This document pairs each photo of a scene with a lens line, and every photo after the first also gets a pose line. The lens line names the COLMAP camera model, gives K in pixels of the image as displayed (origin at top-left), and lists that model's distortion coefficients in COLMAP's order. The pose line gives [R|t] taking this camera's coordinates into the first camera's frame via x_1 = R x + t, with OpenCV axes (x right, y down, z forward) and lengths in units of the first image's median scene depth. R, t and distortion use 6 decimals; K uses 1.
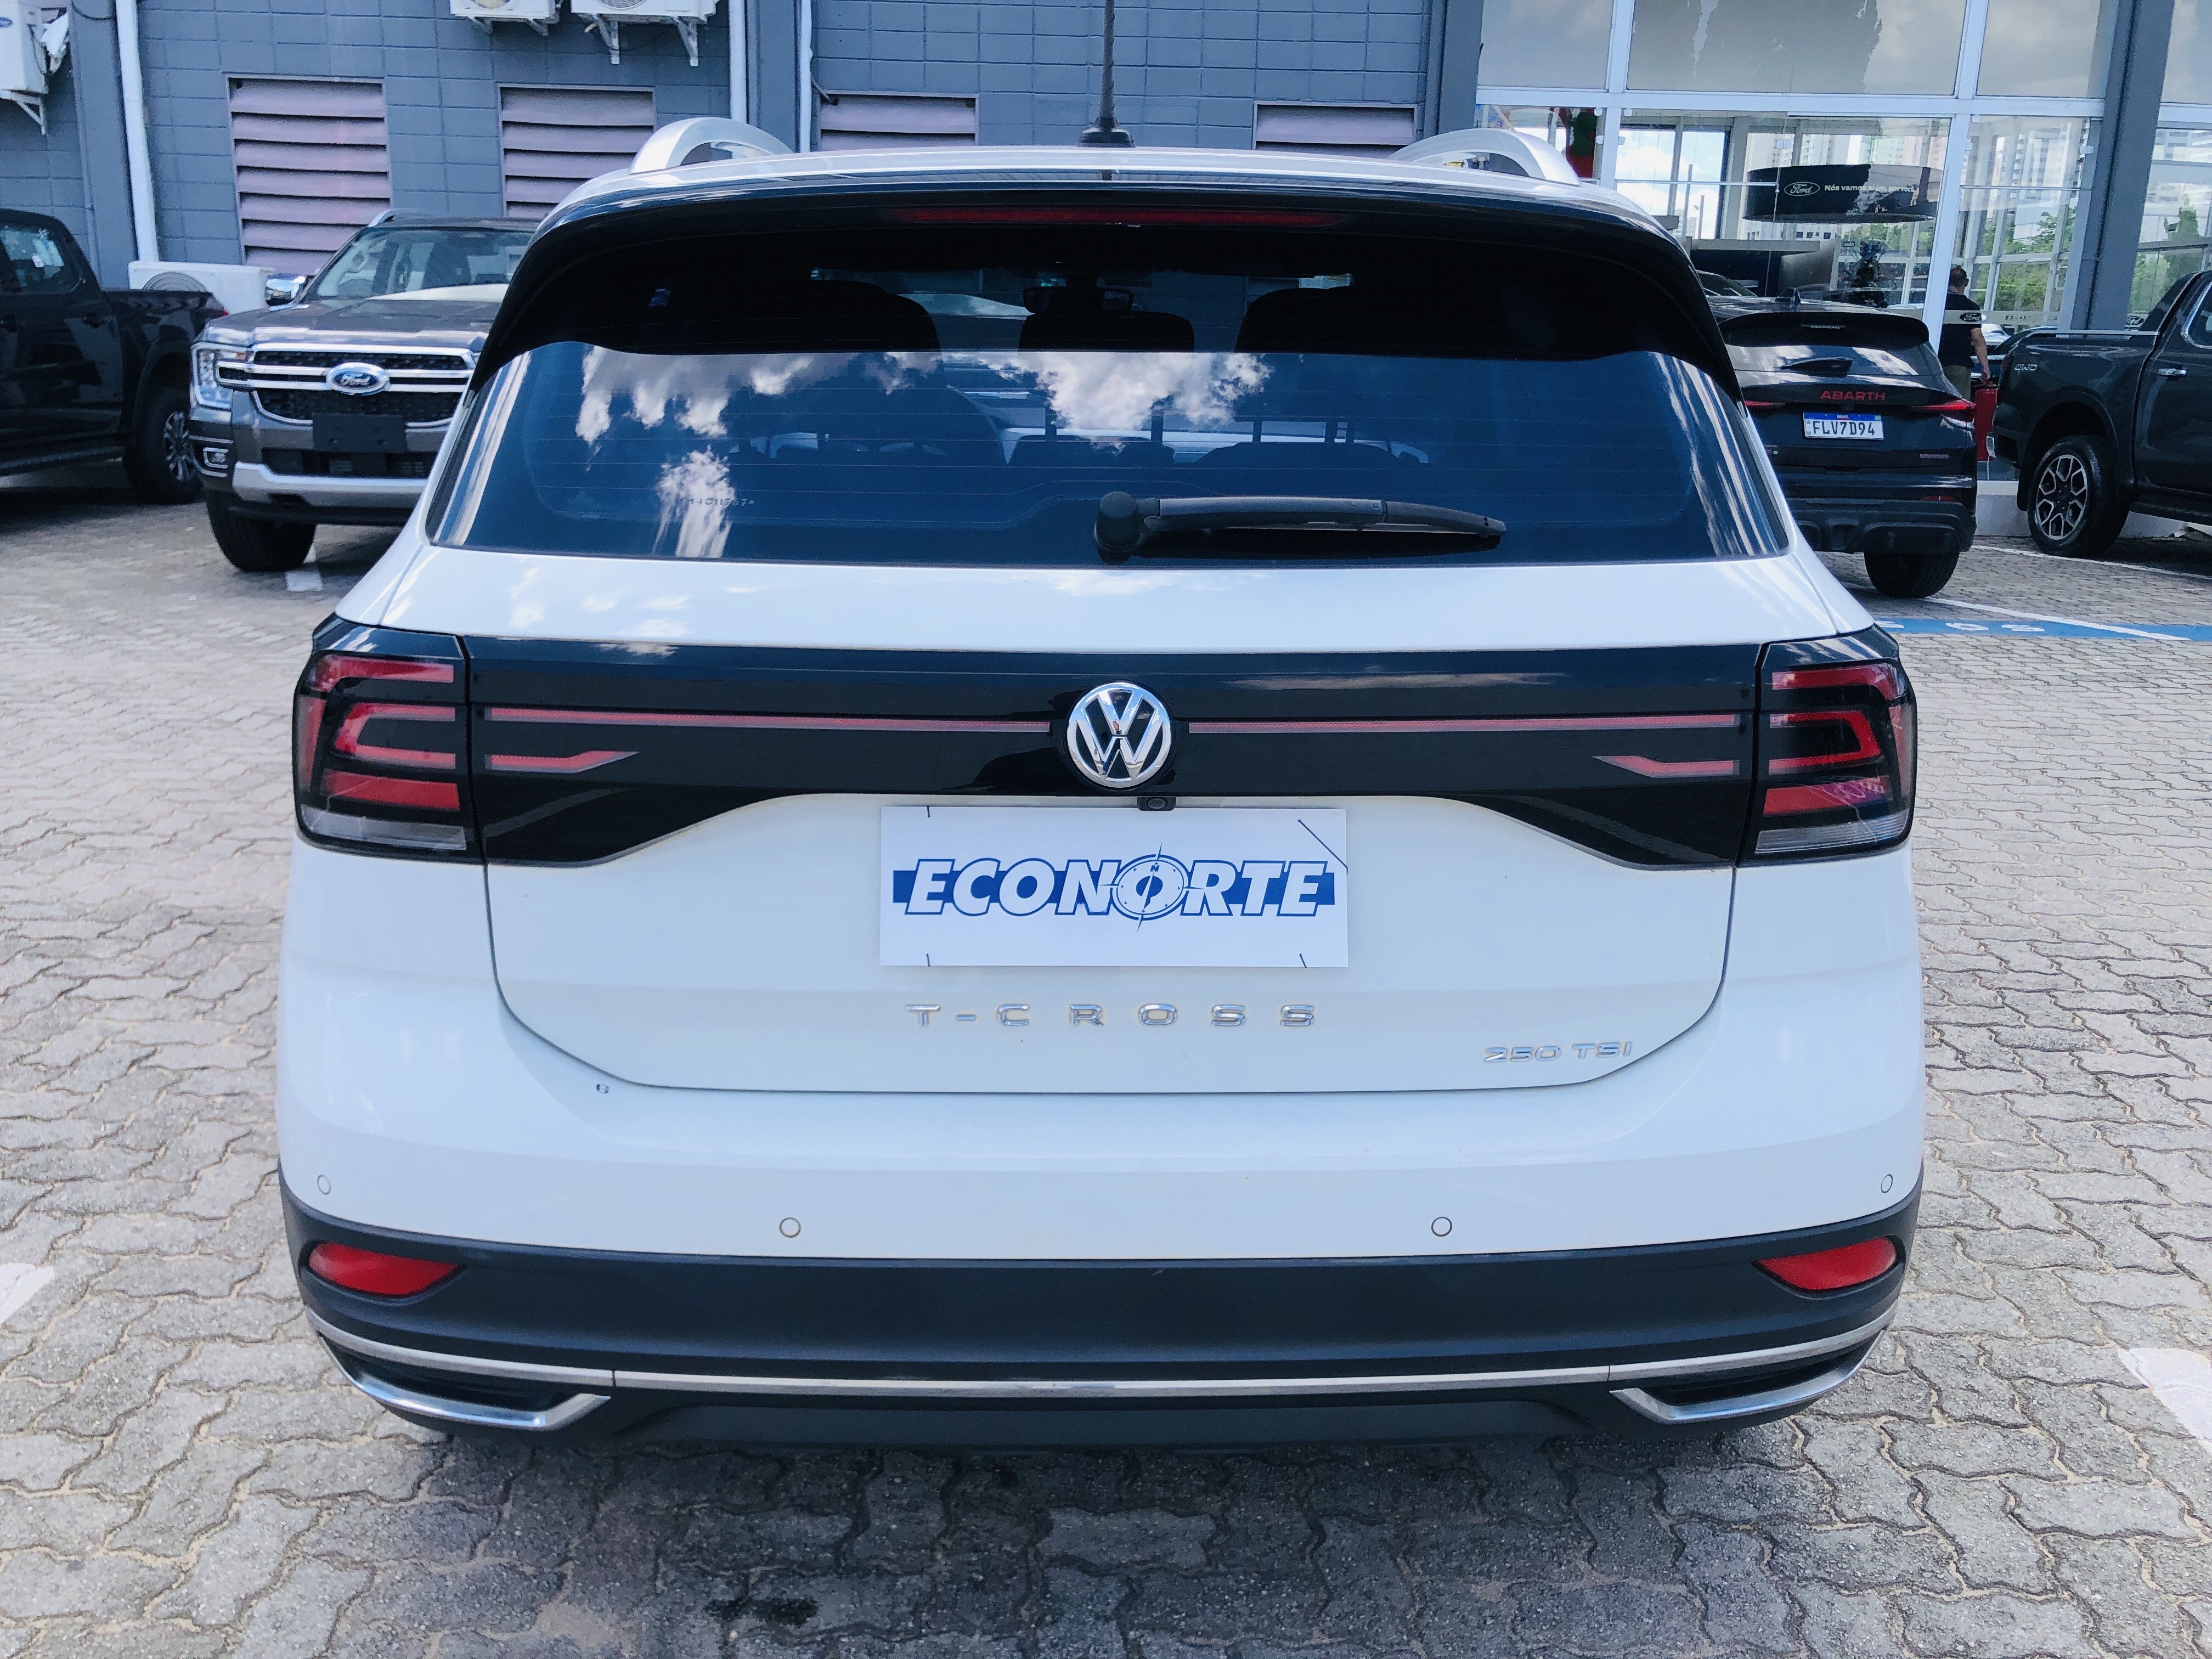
lens RADIAL K [[1809.7, 0, 1103.3], [0, 1809.7, 838.1], [0, 0, 1]] dist [0.081950, -0.114294]
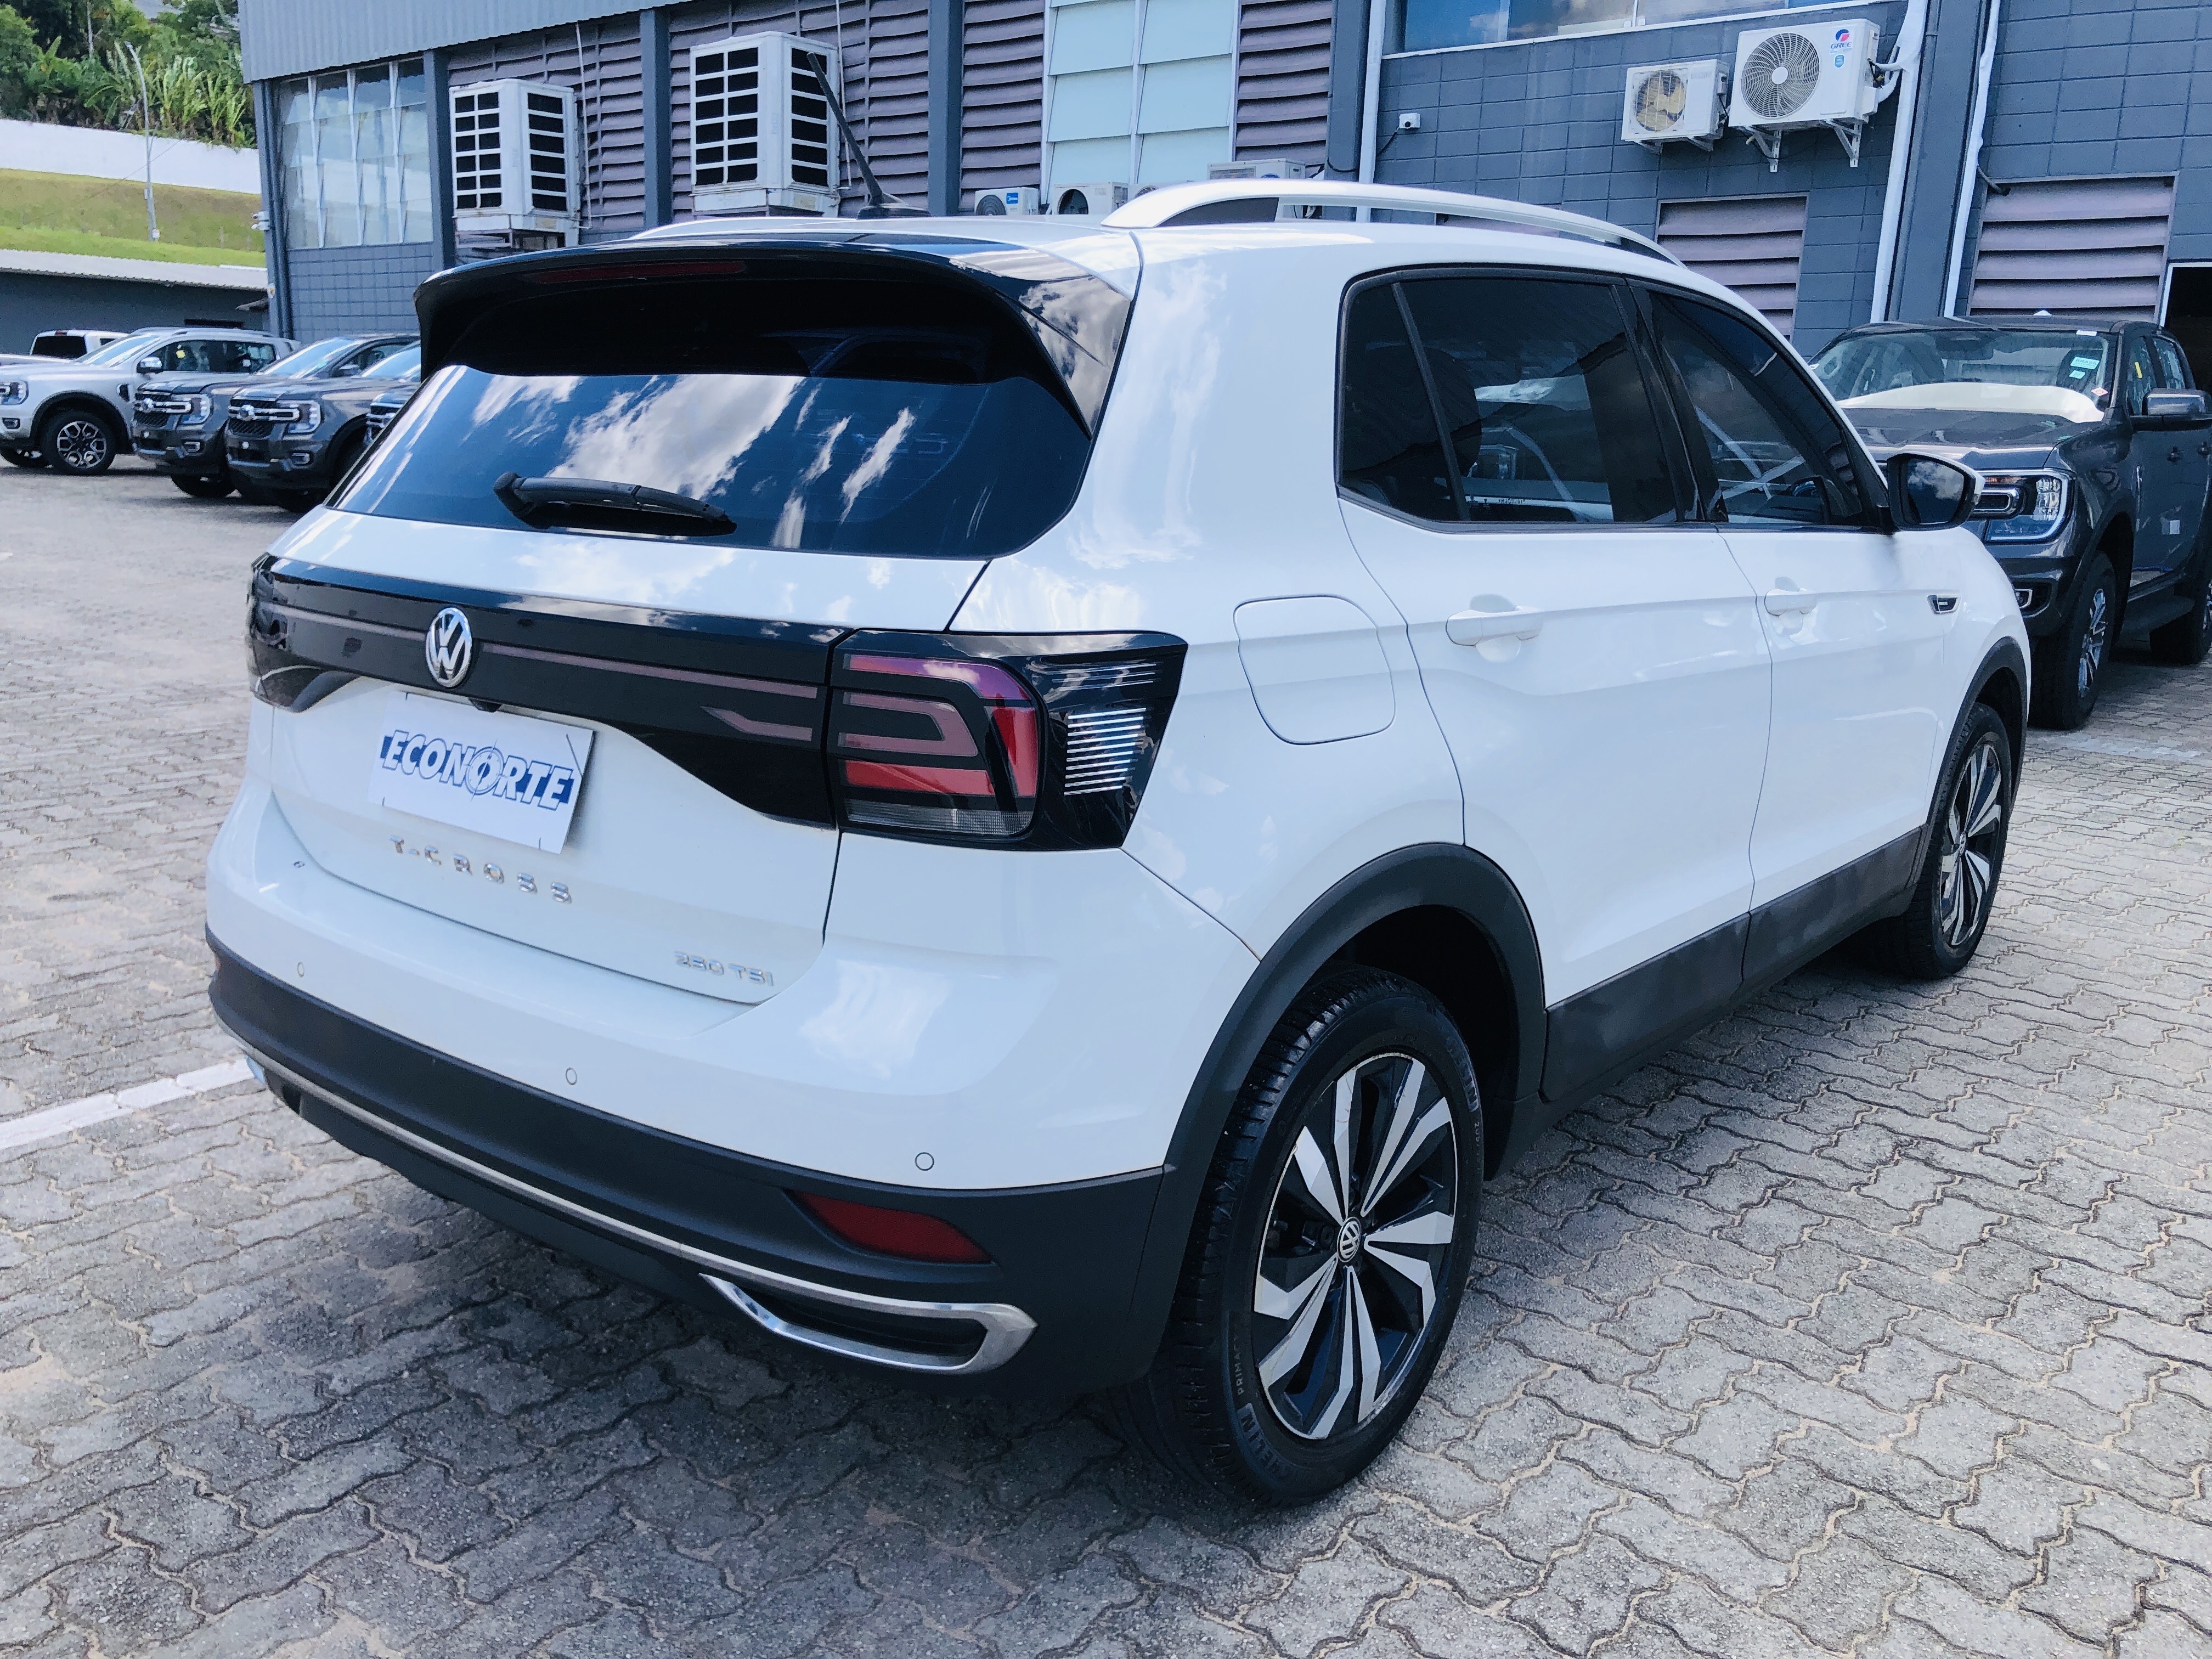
lens RADIAL K [[1809.7, 0, 1103.3], [0, 1809.7, 838.1], [0, 0, 1]] dist [0.081950, -0.114294]
pose [[0.761261, 0.149901, -0.630881, 1.152842], [-0.186926, 0.982343, 0.007854, -0.018160], [0.620919, 0.111950, 0.775839, 0.249097]]
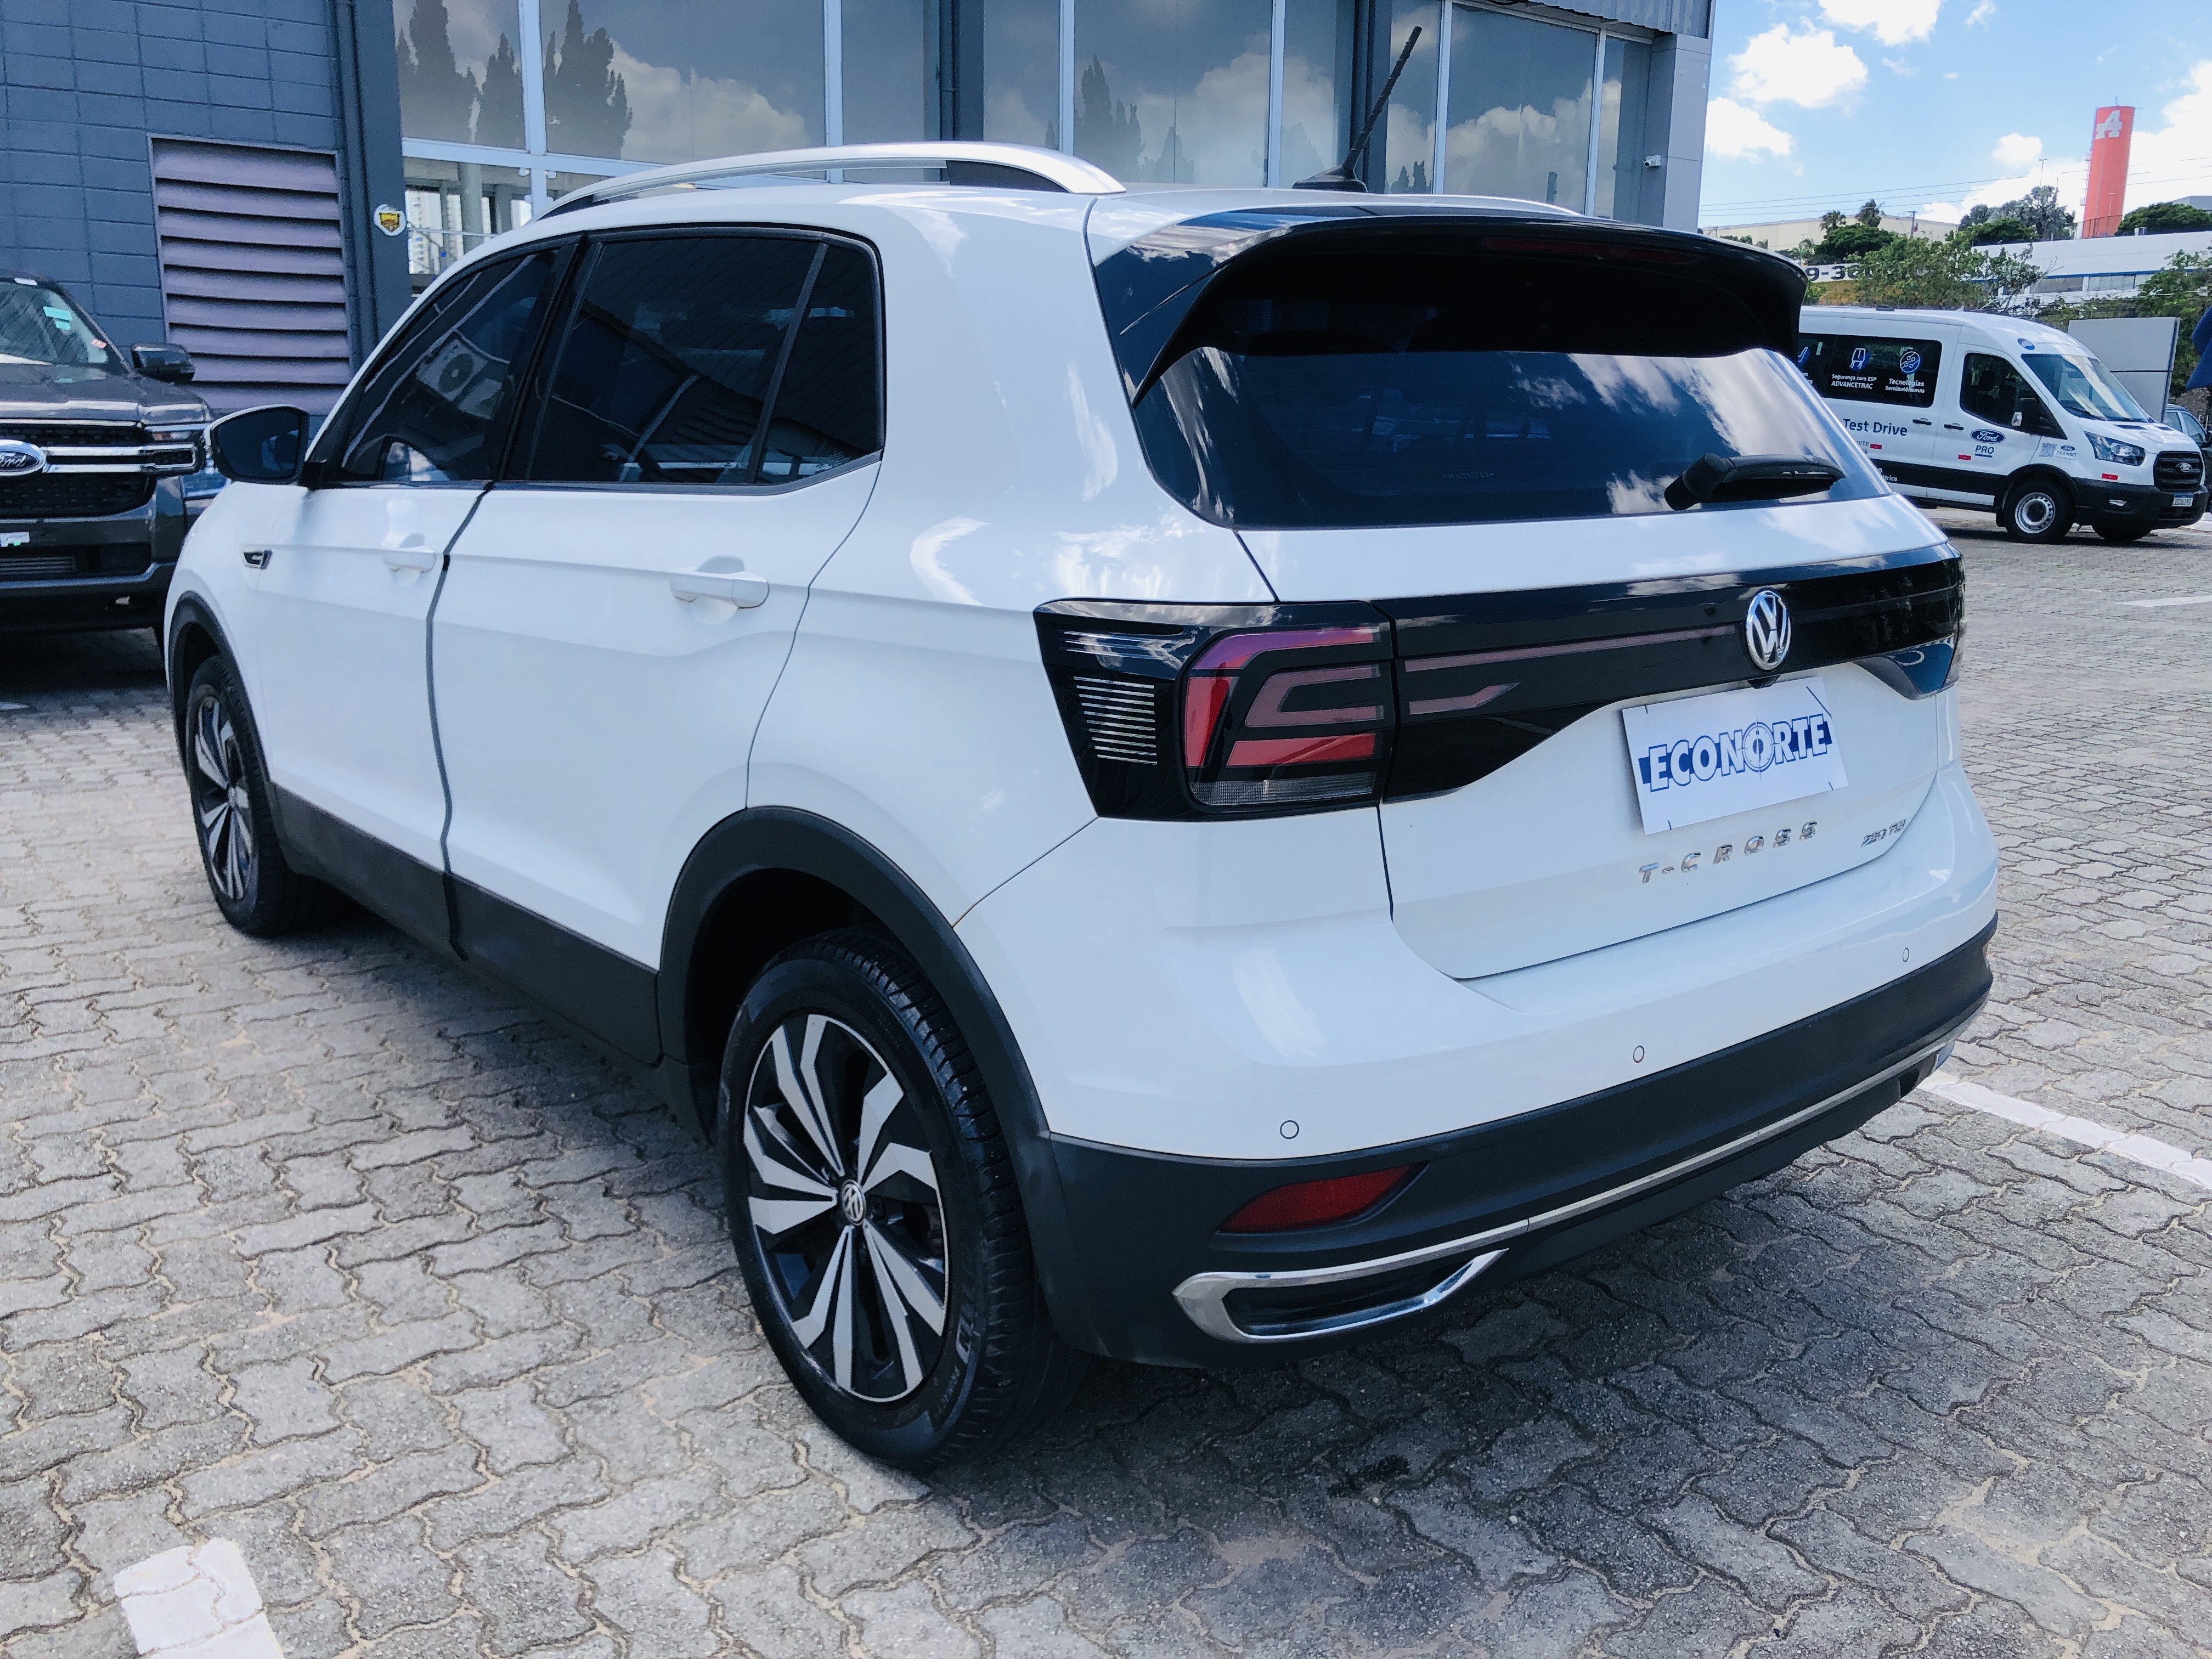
lens RADIAL K [[1821.1, 0, 1100.9], [0, 1821.1, 828.8], [0, 0, 1]] dist [0.075780, -0.130593]
pose [[0.784515, -0.149530, 0.601811, -1.126385], [0.171625, 0.984939, 0.020995, -0.023778], [-0.595886, 0.086815, 0.798362, 0.204524]]
